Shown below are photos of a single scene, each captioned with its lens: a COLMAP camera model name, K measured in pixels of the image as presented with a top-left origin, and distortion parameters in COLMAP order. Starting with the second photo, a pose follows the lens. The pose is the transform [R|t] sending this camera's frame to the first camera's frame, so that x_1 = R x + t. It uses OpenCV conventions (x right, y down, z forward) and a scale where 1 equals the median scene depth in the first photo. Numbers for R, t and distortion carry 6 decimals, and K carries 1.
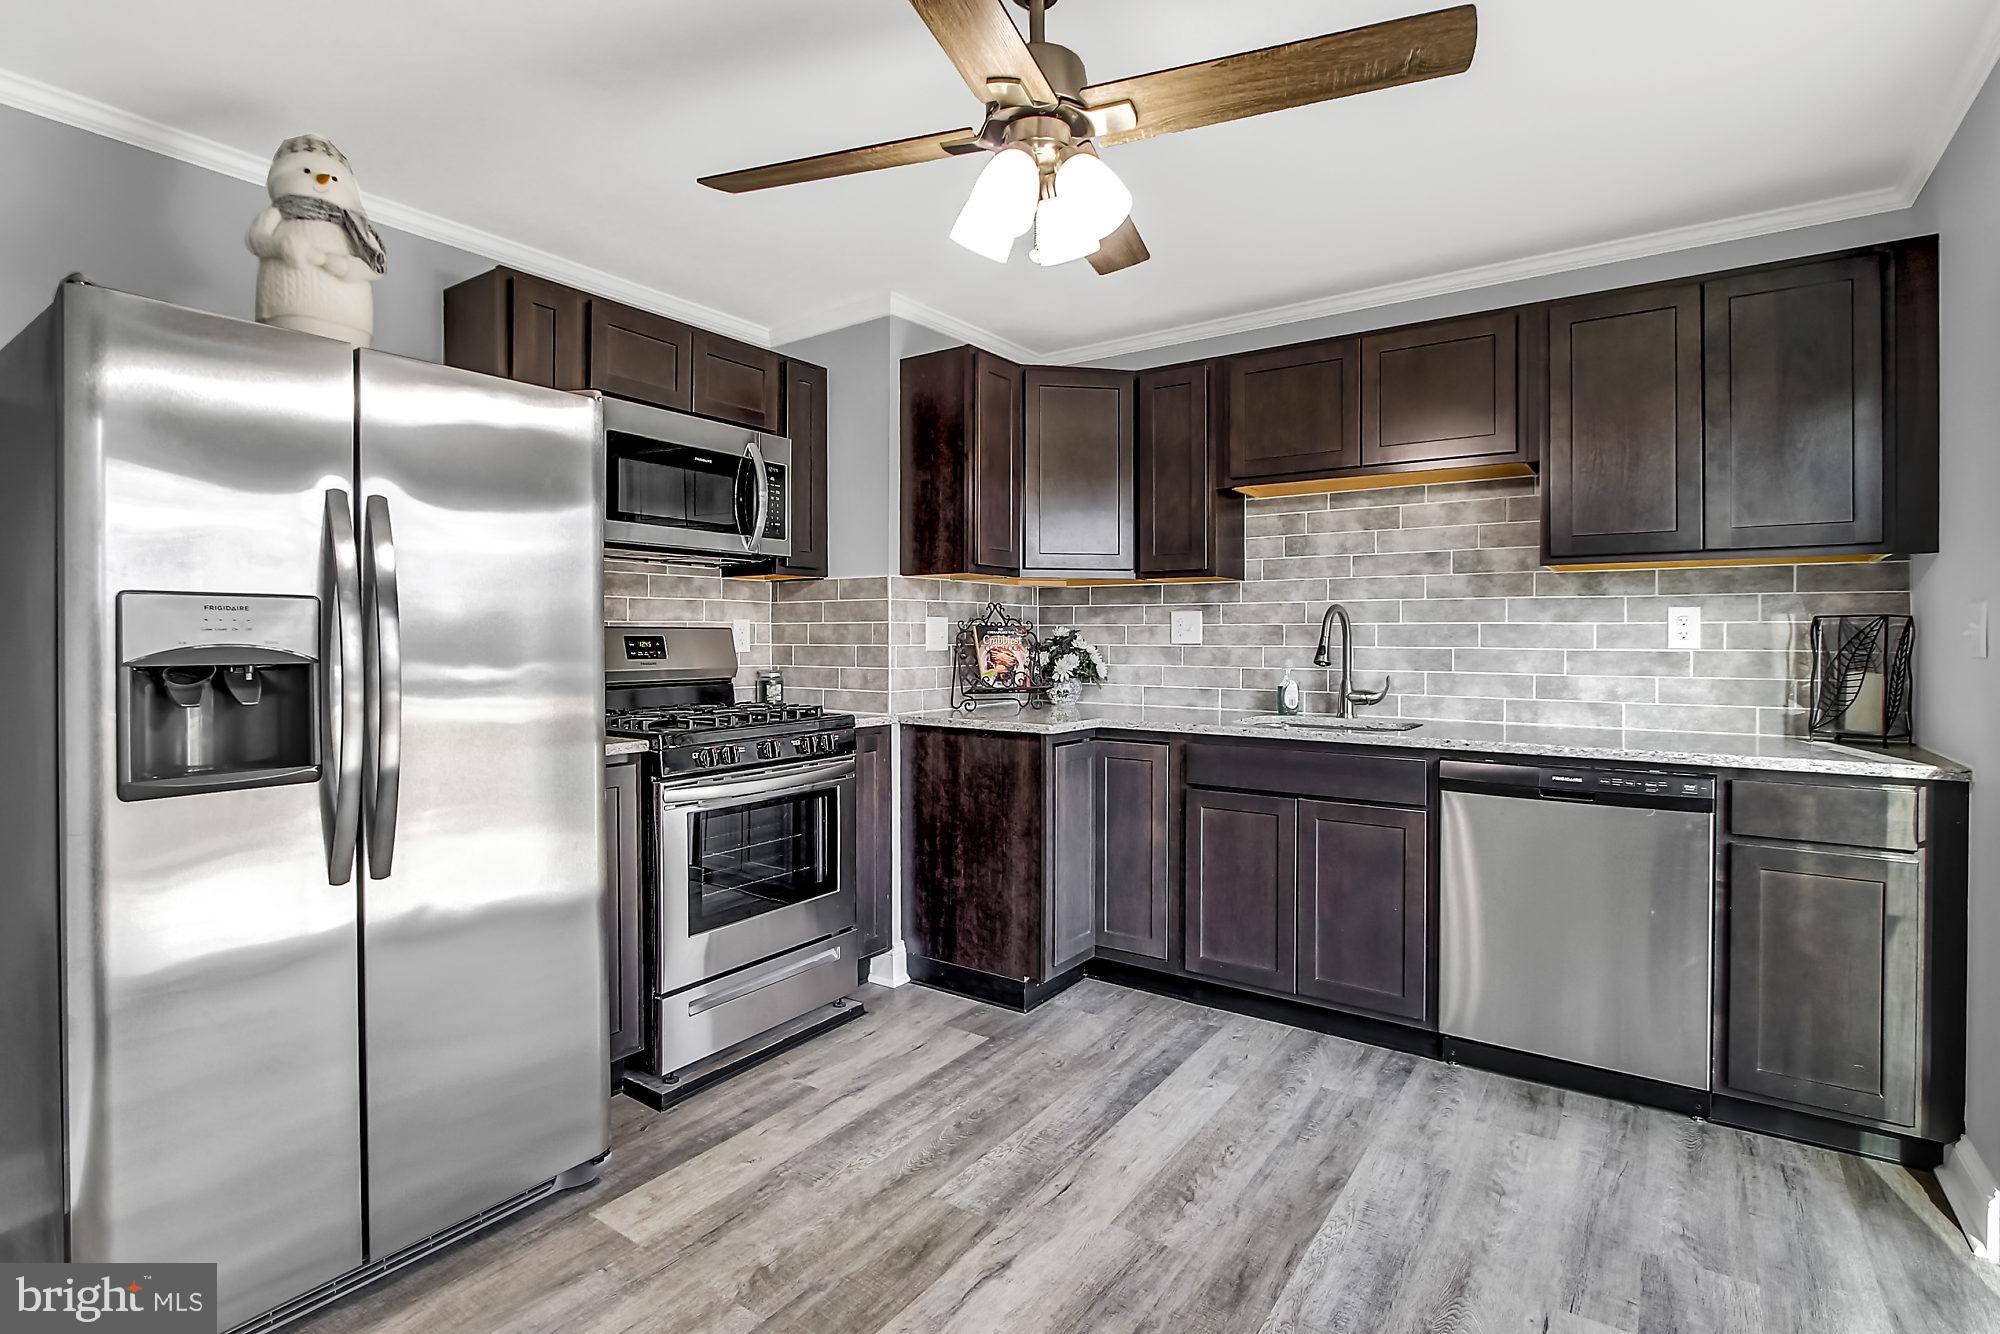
lens RADIAL K [[971.6, 0, 944.2], [0, 971.6, 639.8], [0, 0, 1]] dist [-0.001698, -0.000461]
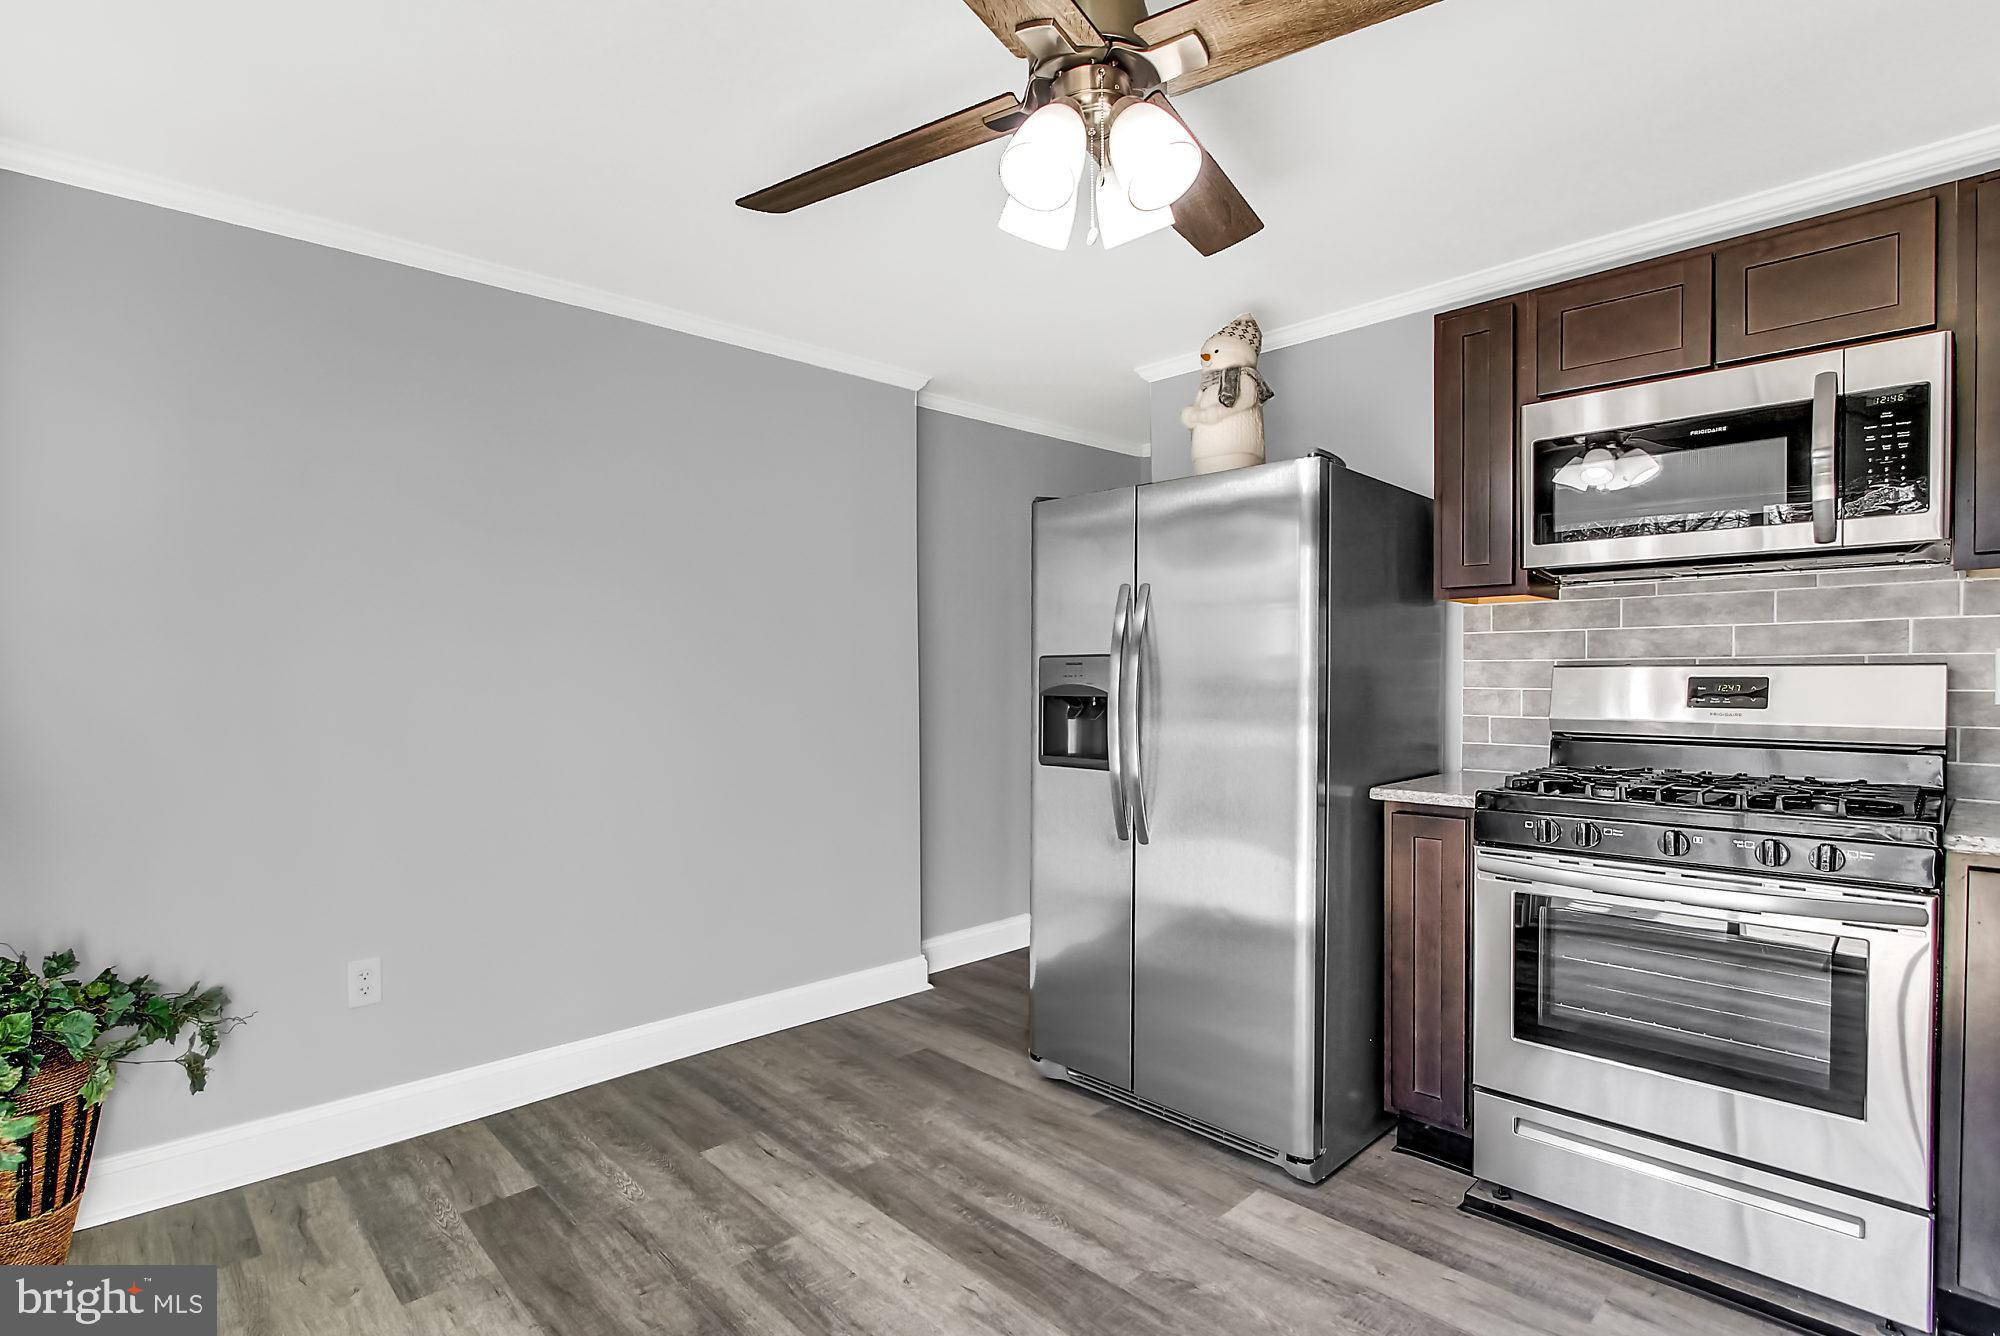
lens RADIAL K [[974.1, 0, 977.2], [0, 974.1, 676.8], [0, 0, 1]] dist [-0.017747, 0.001436]
pose [[-0.169556, 0.008506, -0.985484, 0.806448], [0.005363, 0.999956, 0.007708, -0.020179], [0.985506, -0.003979, -0.169595, 0.870309]]
